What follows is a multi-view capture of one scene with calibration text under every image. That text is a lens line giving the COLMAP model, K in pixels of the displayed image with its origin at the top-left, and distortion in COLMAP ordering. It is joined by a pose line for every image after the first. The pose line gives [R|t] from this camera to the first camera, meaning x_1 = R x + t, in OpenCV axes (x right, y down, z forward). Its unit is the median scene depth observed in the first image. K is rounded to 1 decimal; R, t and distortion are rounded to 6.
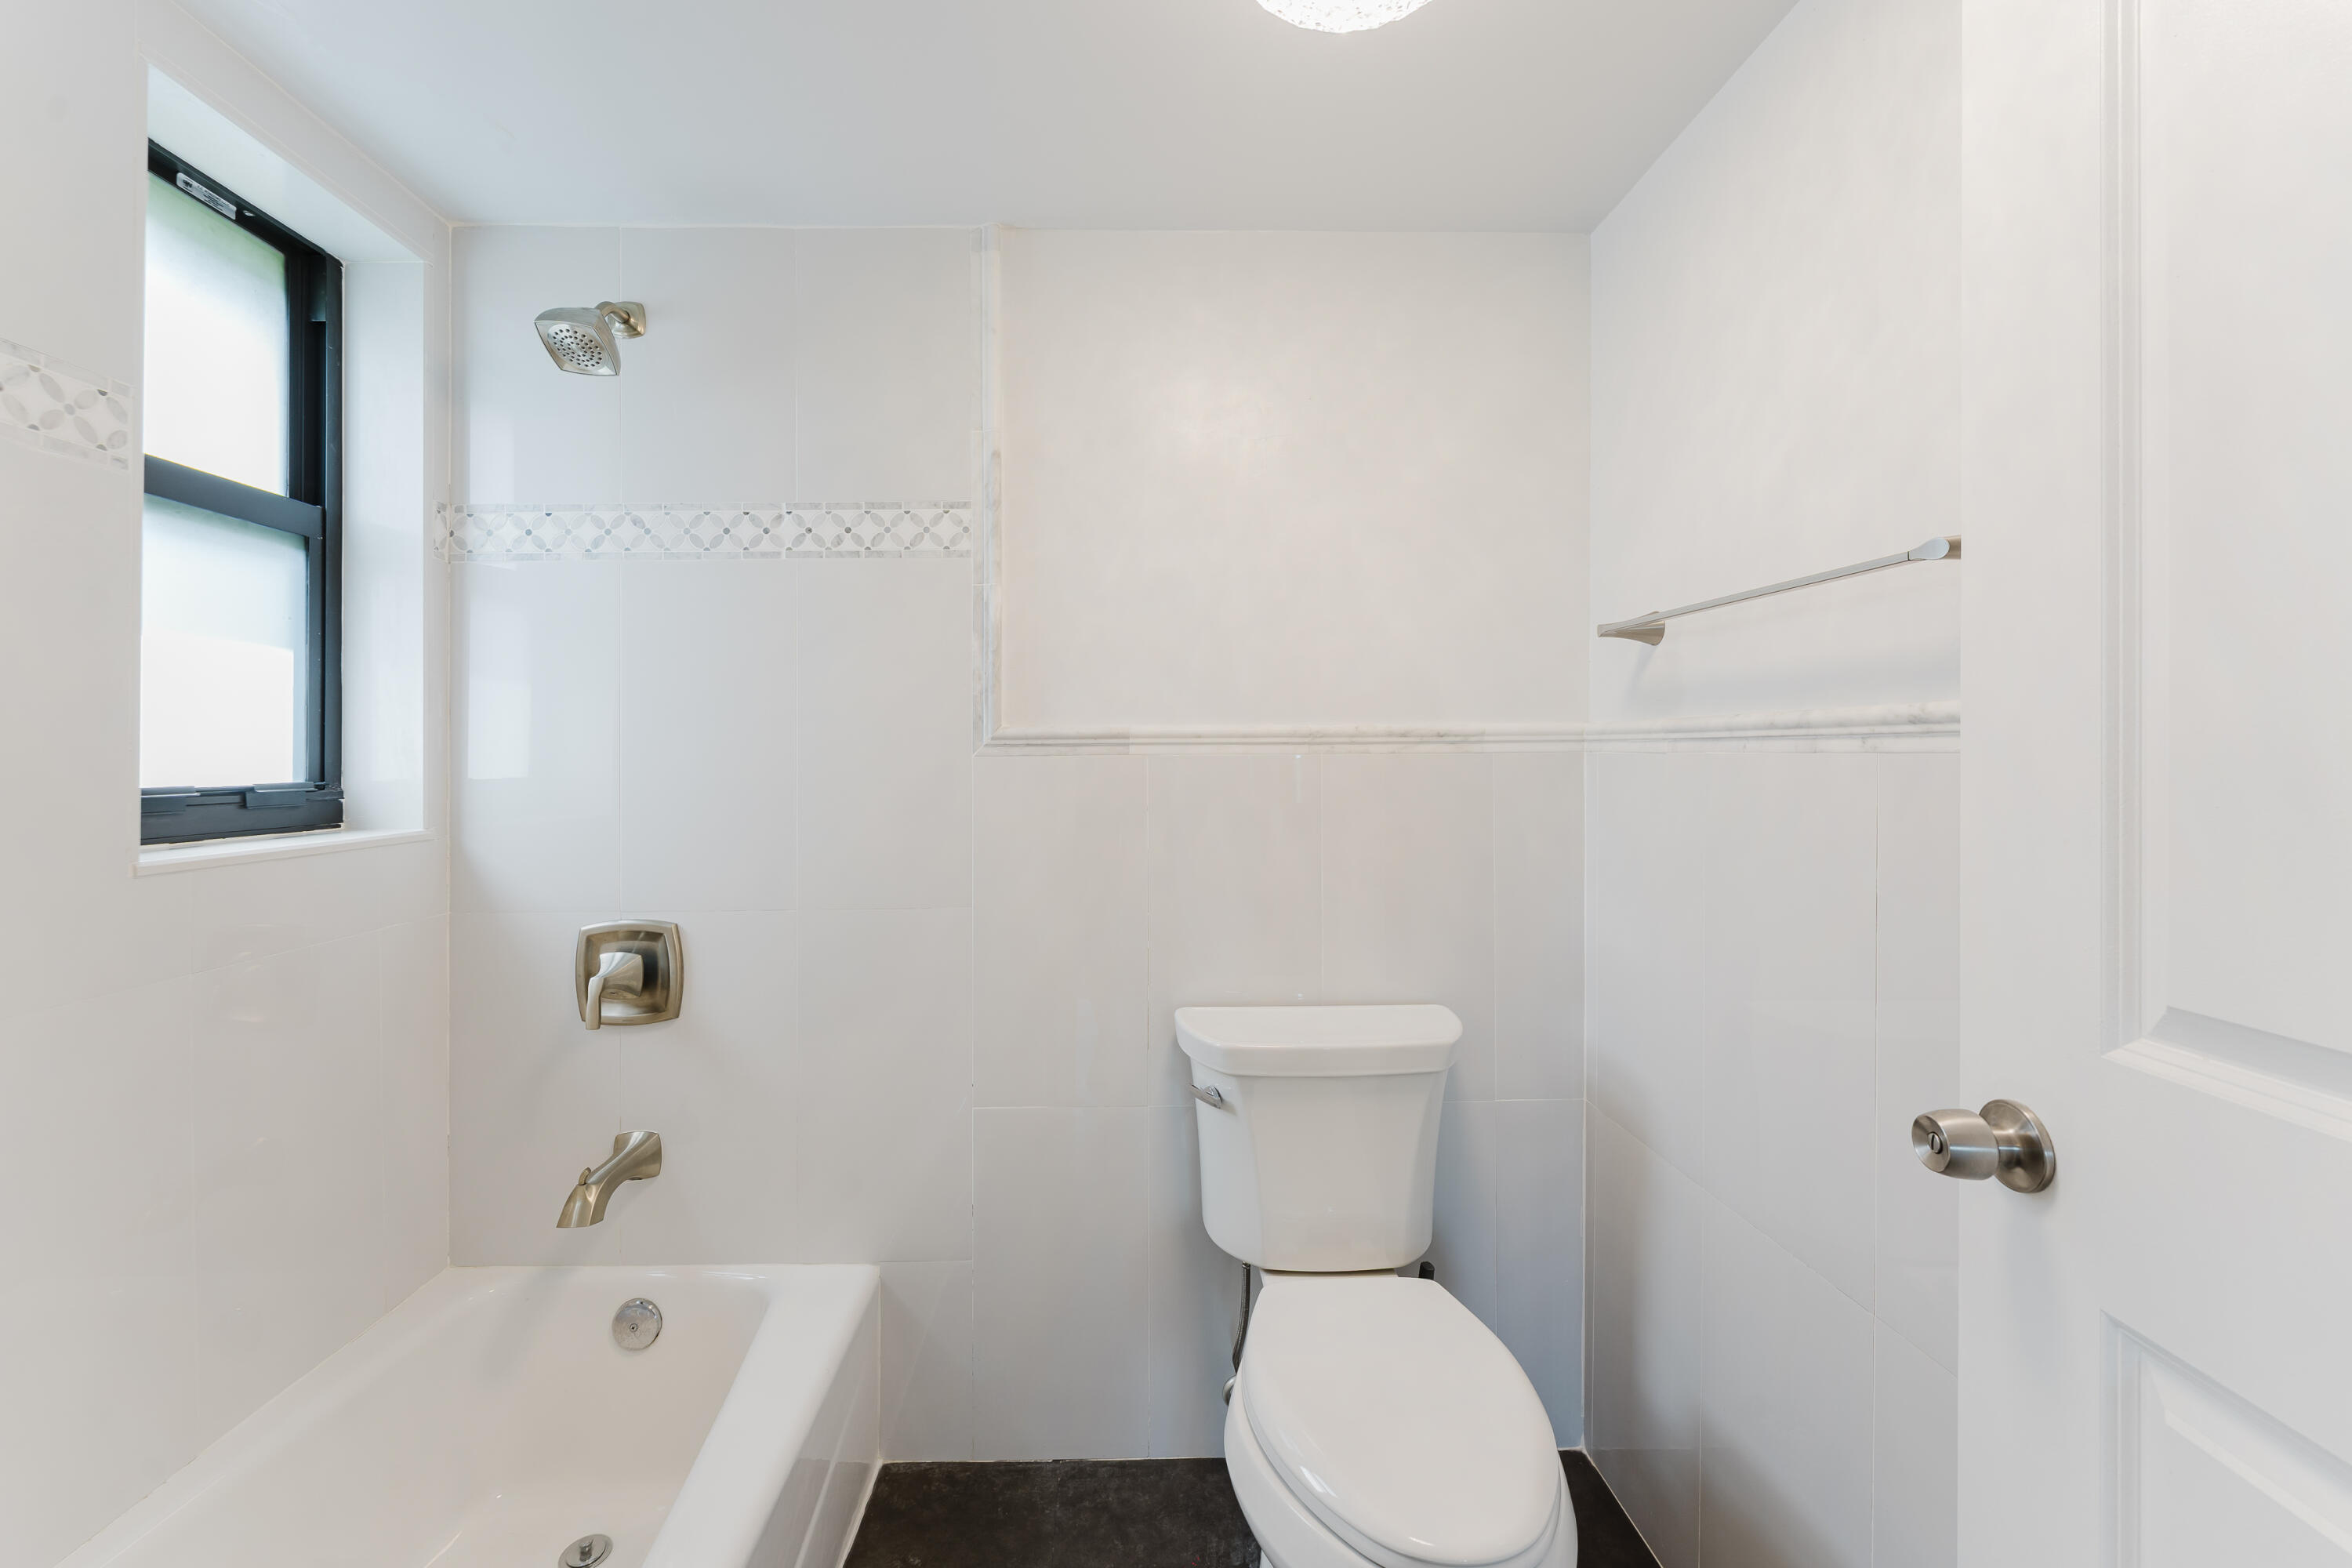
lens RADIAL K [[941.8, 0, 1155.1], [0, 941.8, 770.5], [0, 0, 1]] dist [-0.002141, -0.000643]
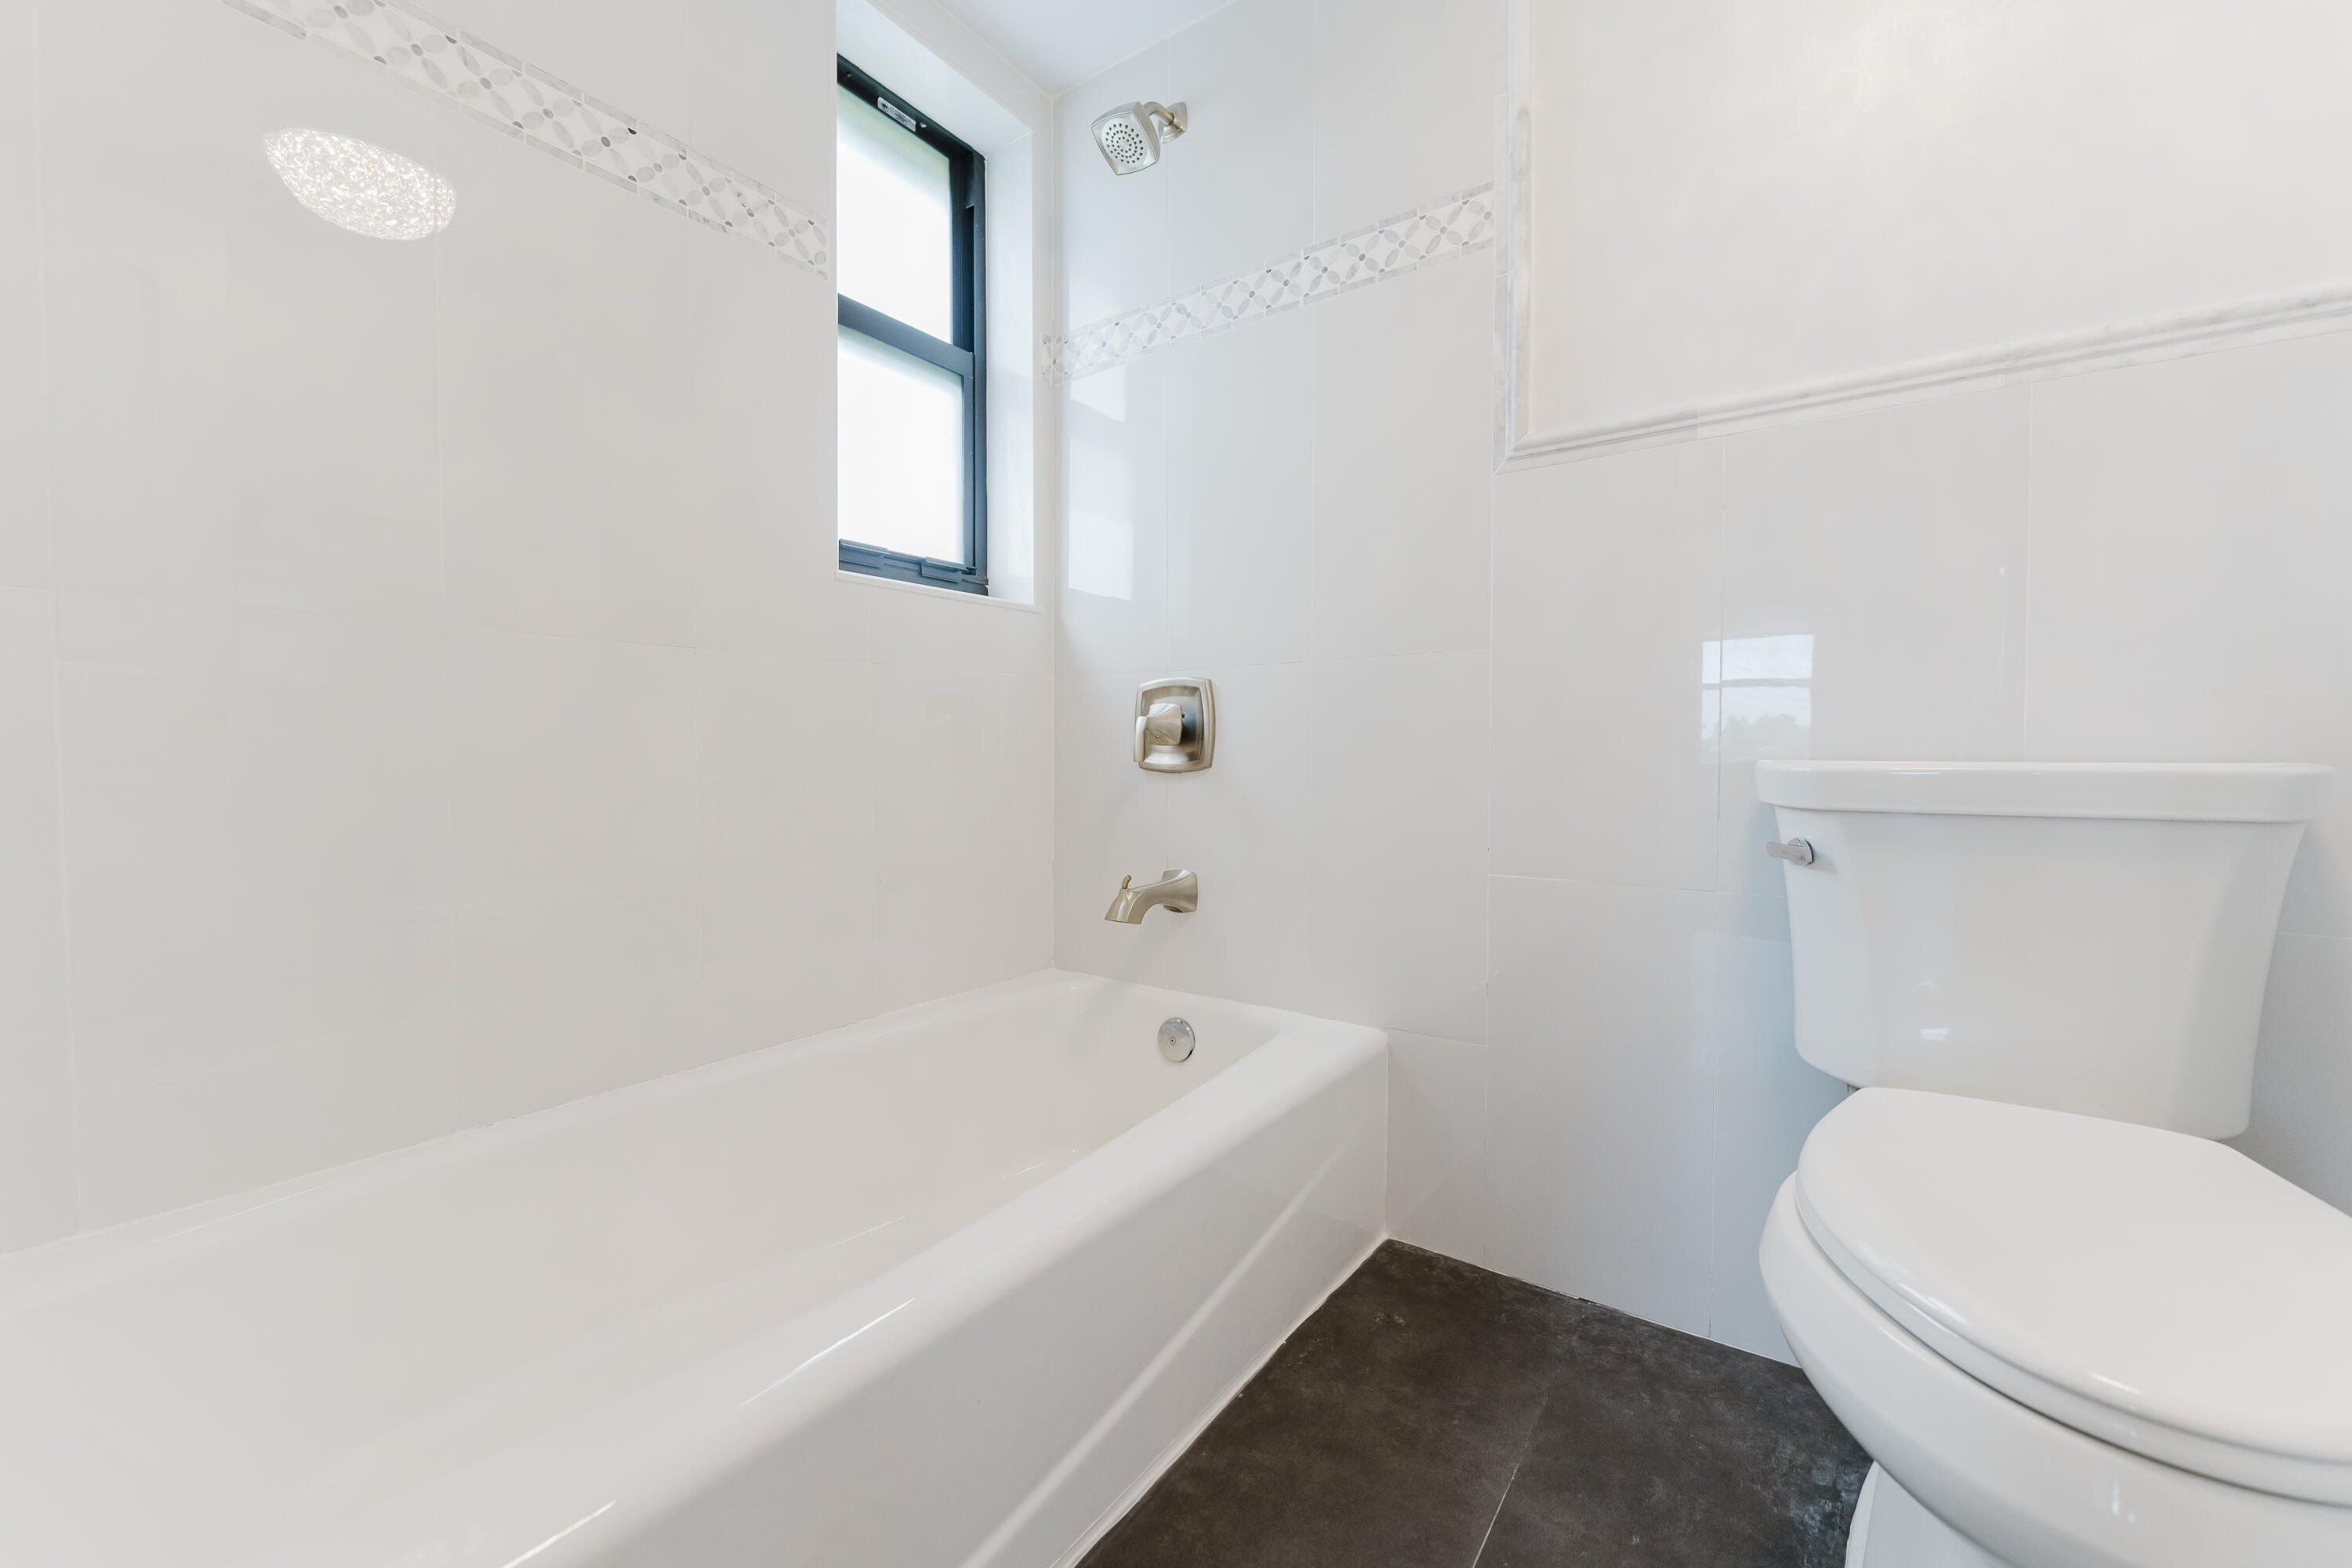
lens RADIAL K [[941.8, 0, 1177.9], [0, 941.8, 784.2], [0, 0, 1]] dist [-0.002141, -0.000643]
pose [[0.800248, 0.014876, -0.599485, 0.102780], [0.002285, 0.999609, 0.027856, 0.254343], [0.599665, -0.023661, 0.799901, 0.125823]]
